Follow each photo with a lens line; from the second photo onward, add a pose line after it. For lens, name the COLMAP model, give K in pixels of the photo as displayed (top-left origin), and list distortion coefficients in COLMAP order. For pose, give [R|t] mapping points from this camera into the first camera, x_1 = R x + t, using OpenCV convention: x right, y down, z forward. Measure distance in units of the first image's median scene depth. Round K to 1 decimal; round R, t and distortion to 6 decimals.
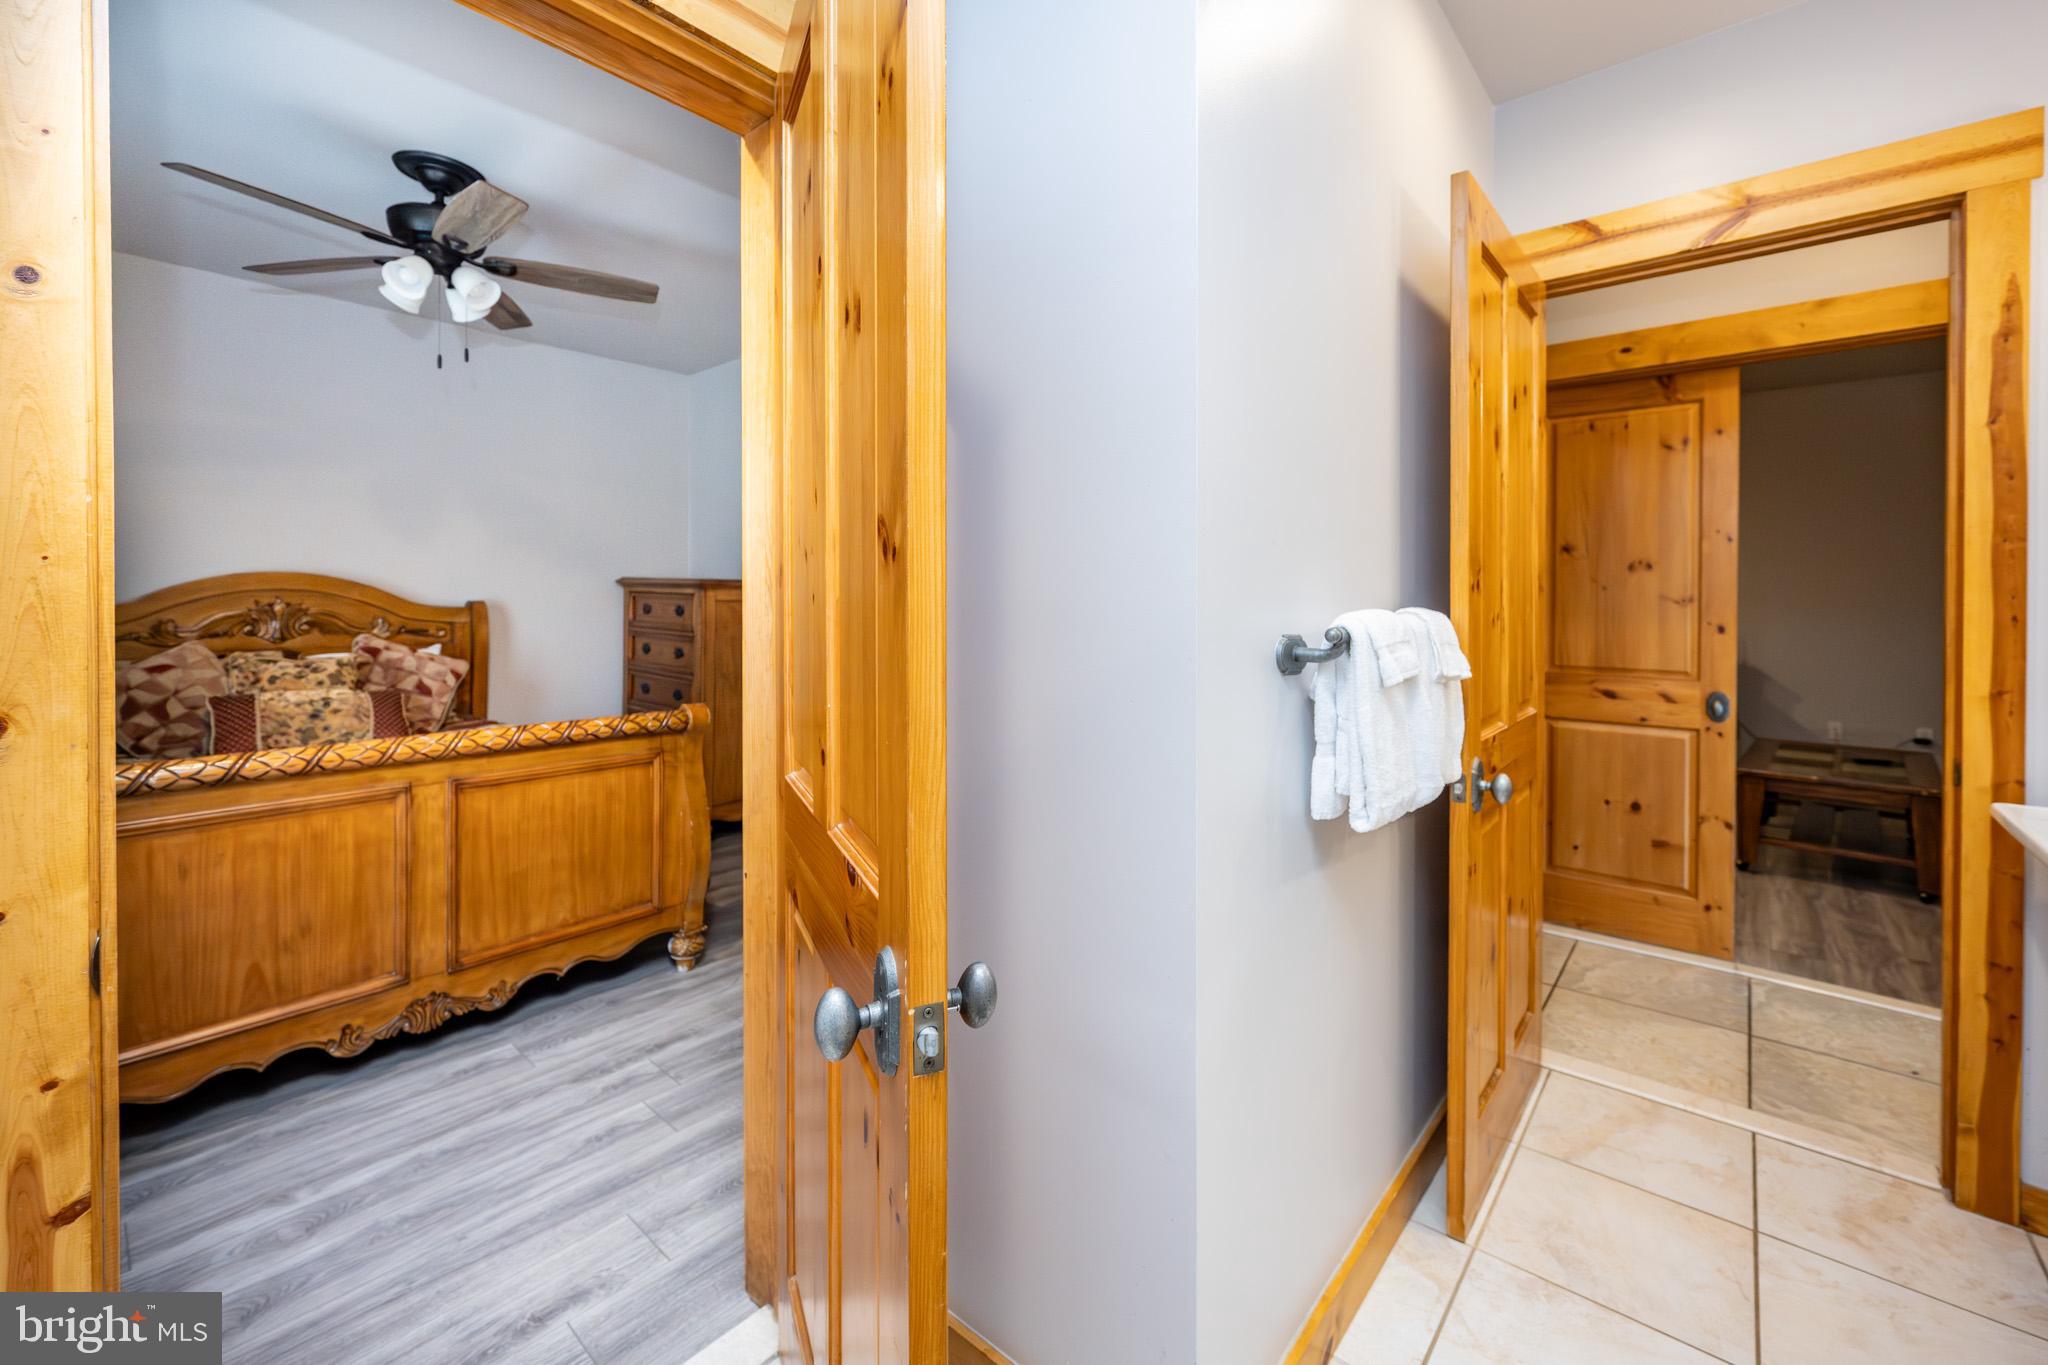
lens RADIAL K [[845.7, 0, 1022.3], [0, 845.7, 609.5], [0, 0, 1]] dist [0.001754, 0.000293]
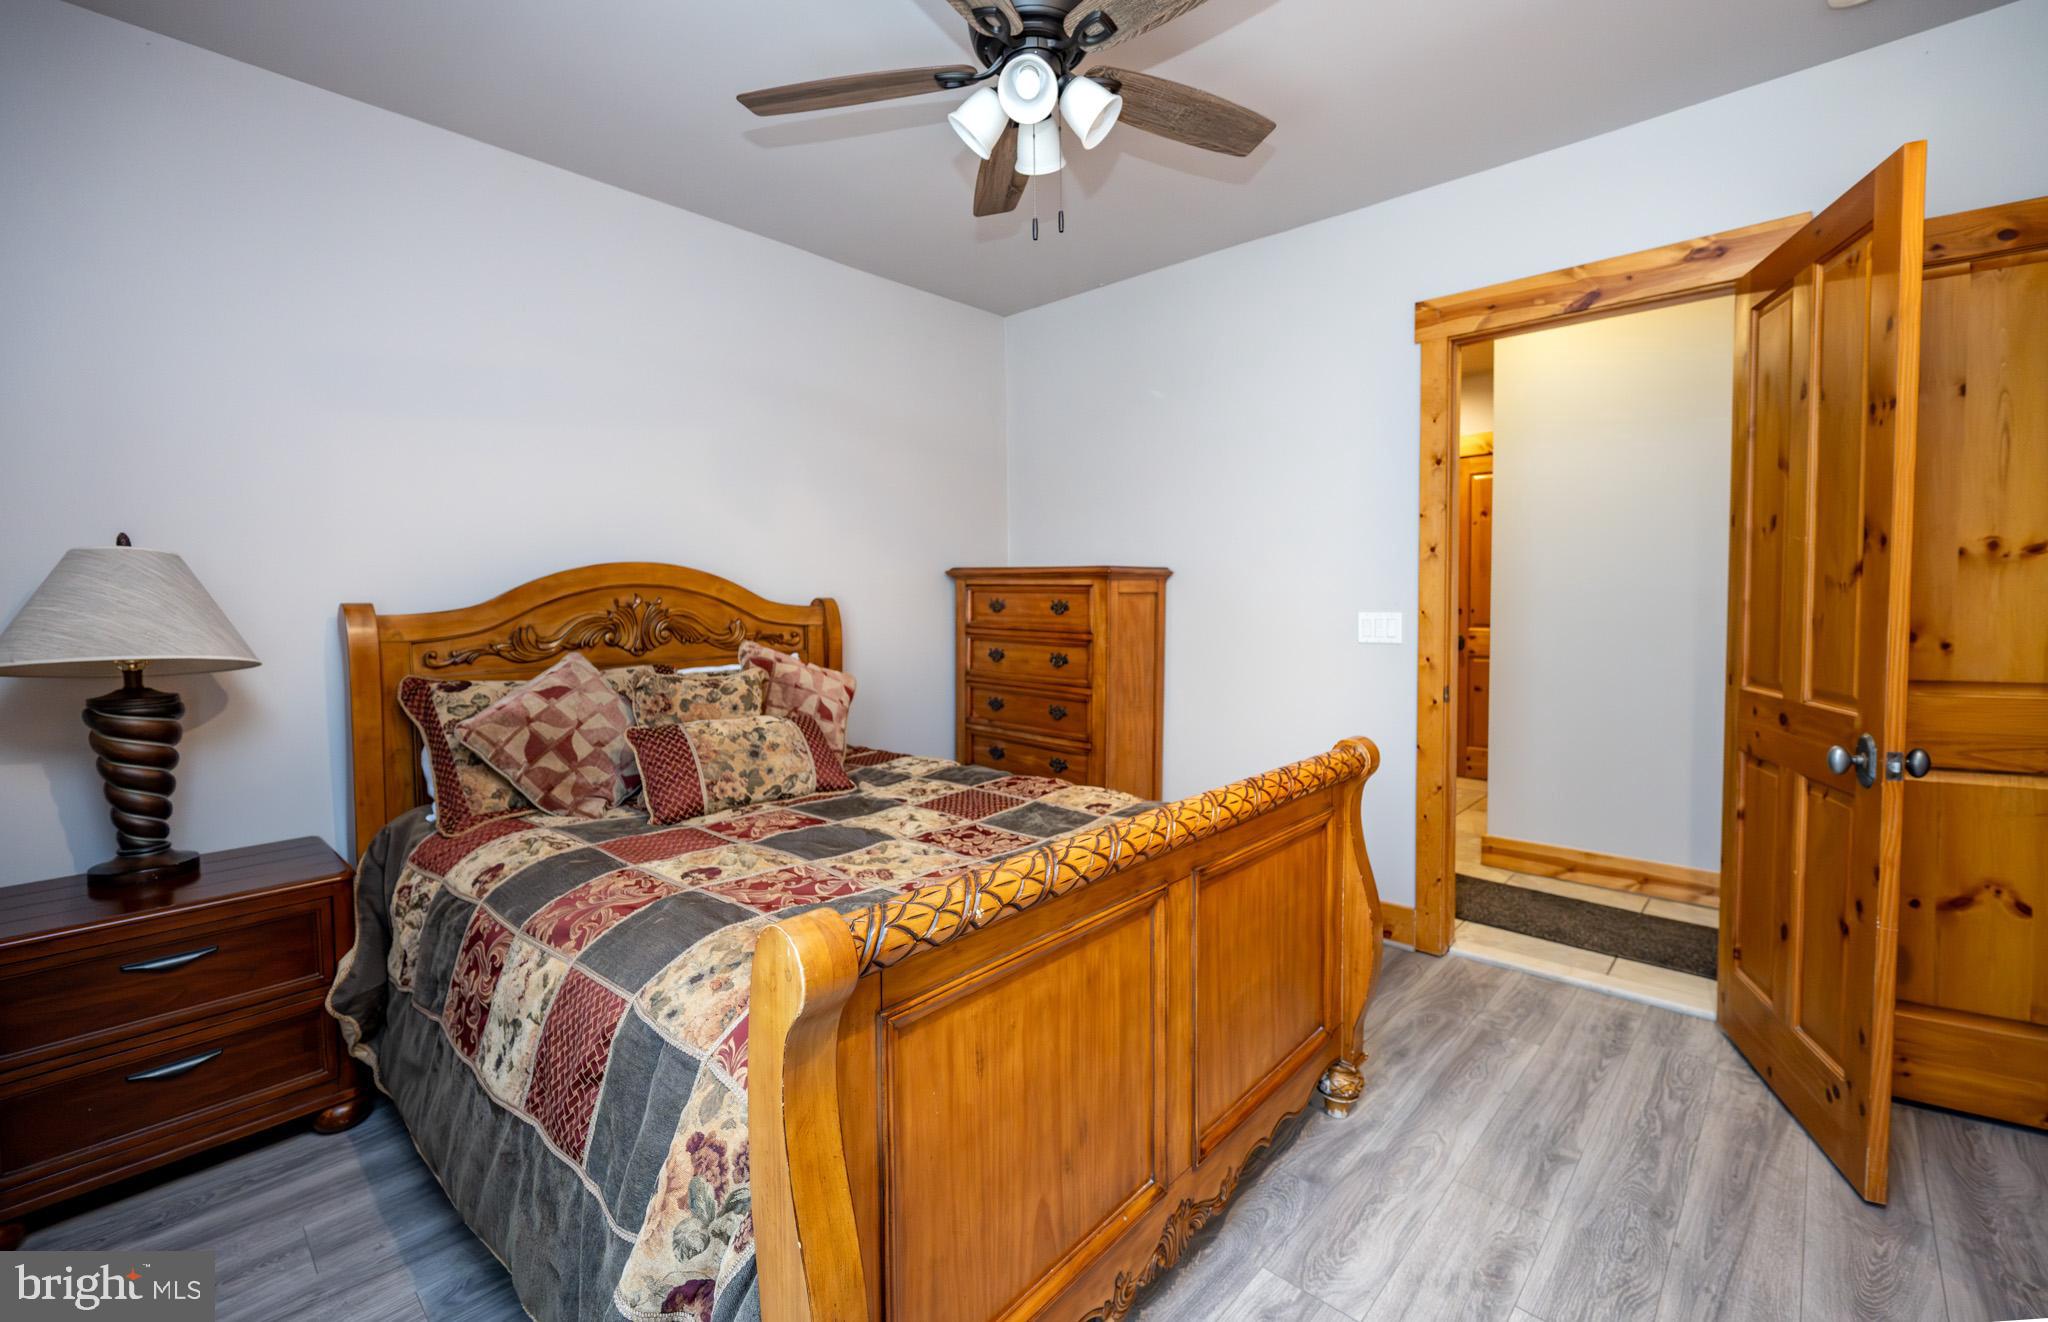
lens RADIAL K [[859.8, 0, 1025.1], [0, 859.8, 638.7], [0, 0, 1]] dist [0.010015, 0.000035]
pose [[0.999322, -0.011483, -0.034972, -0.557897], [0.012794, 0.999215, 0.037482, 0.000027], [0.034514, -0.037904, 0.998685, 0.253586]]
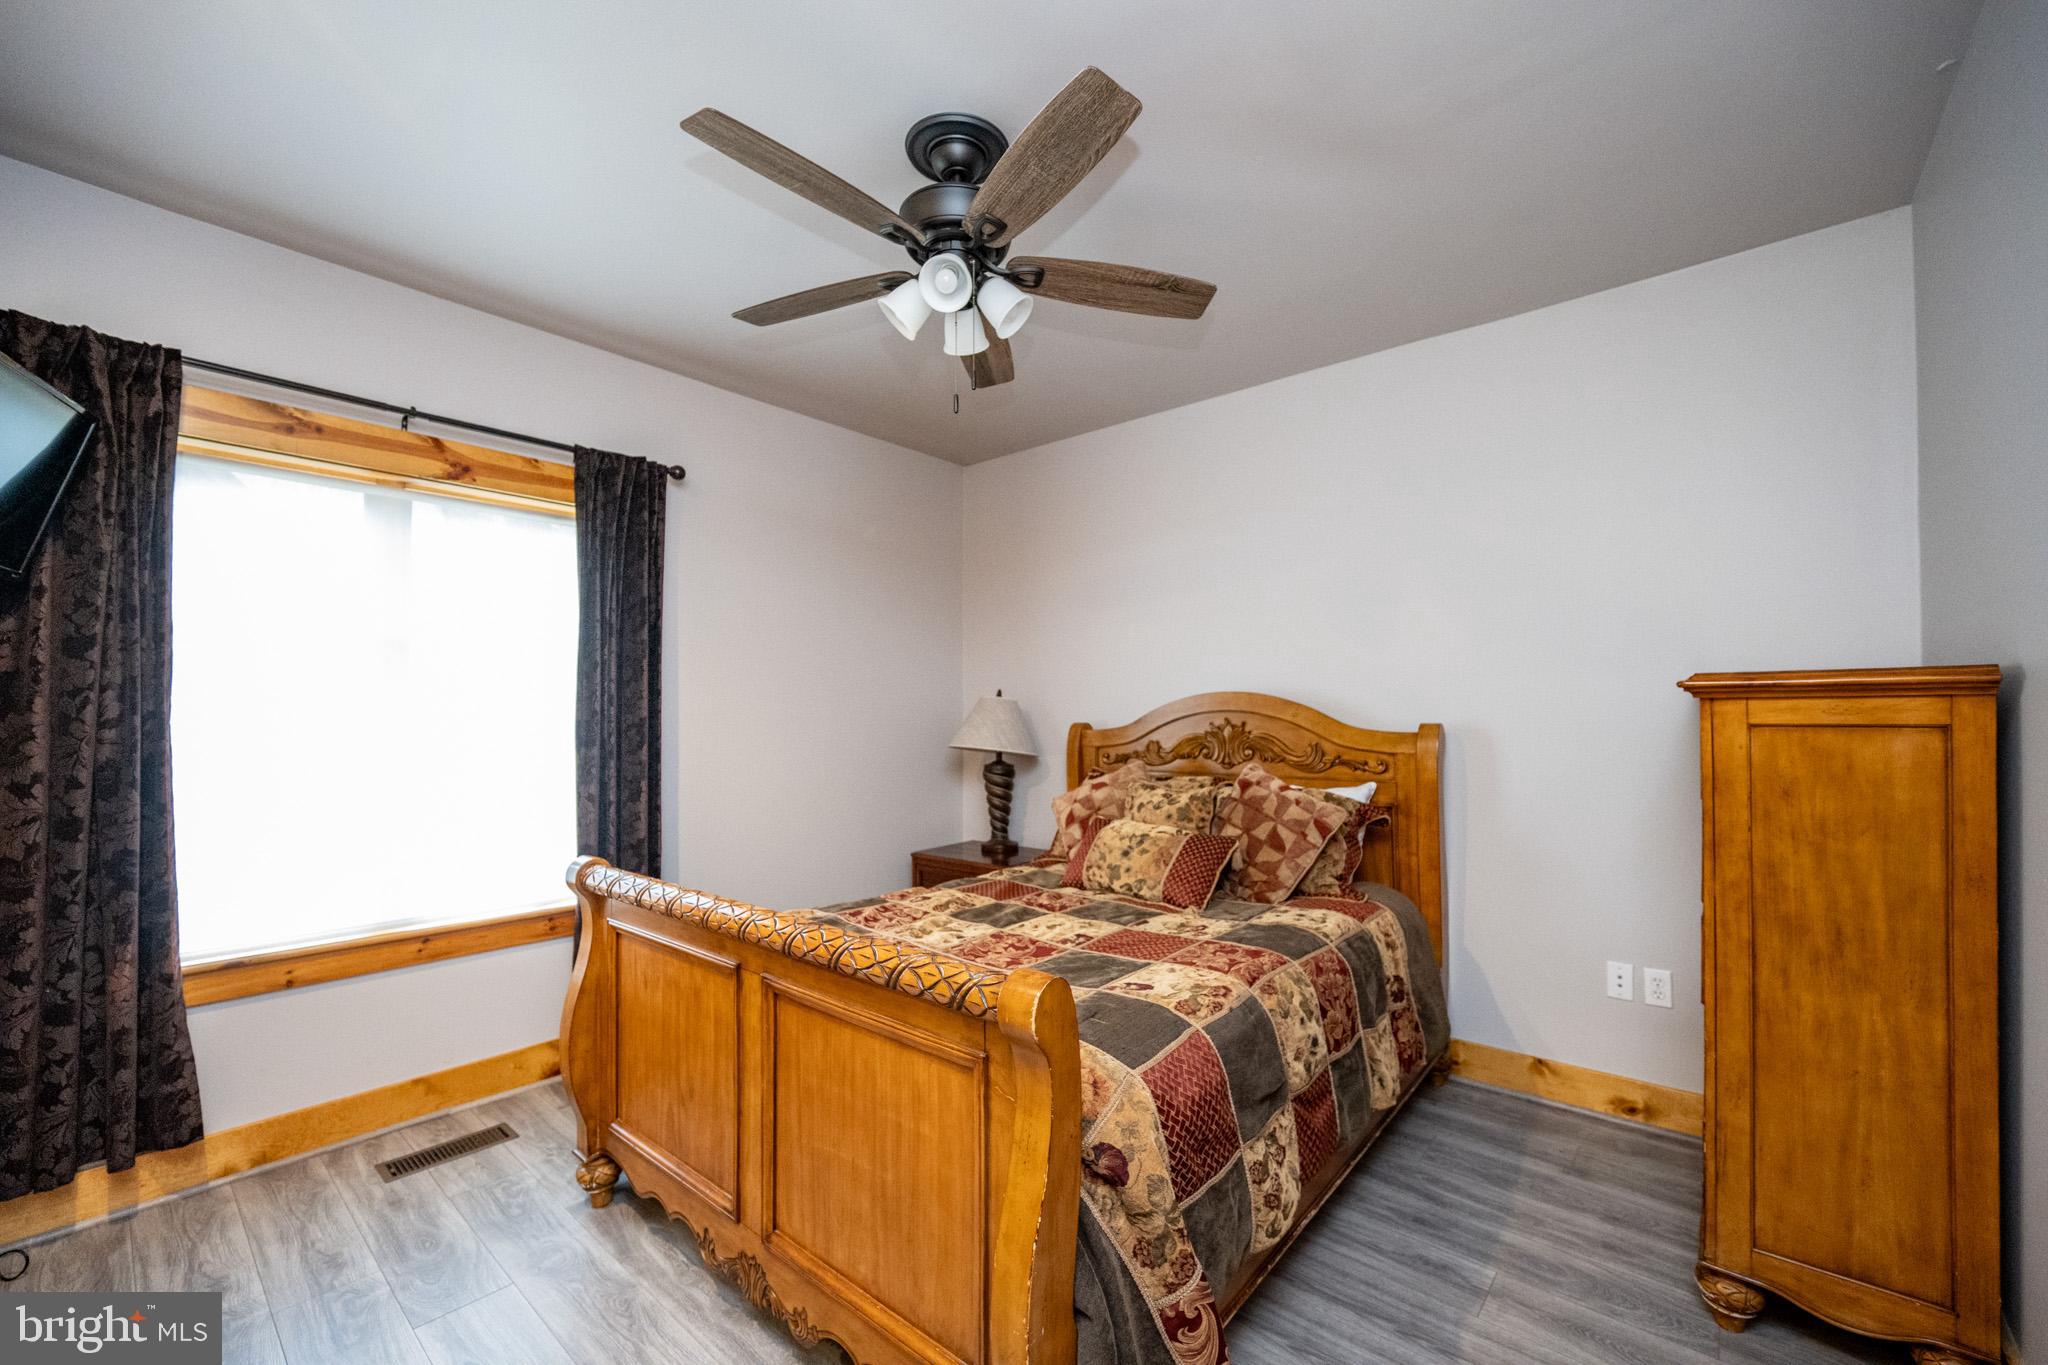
lens RADIAL K [[798.7, 0, 1027.4], [0, 798.7, 714.6], [0, 0, 1]] dist [0.000320, -0.000010]
pose [[-0.006568, -0.005520, -0.999963, 0.008083], [-0.008366, 0.999950, -0.005465, -0.014806], [0.999943, 0.008329, -0.006614, 0.878968]]
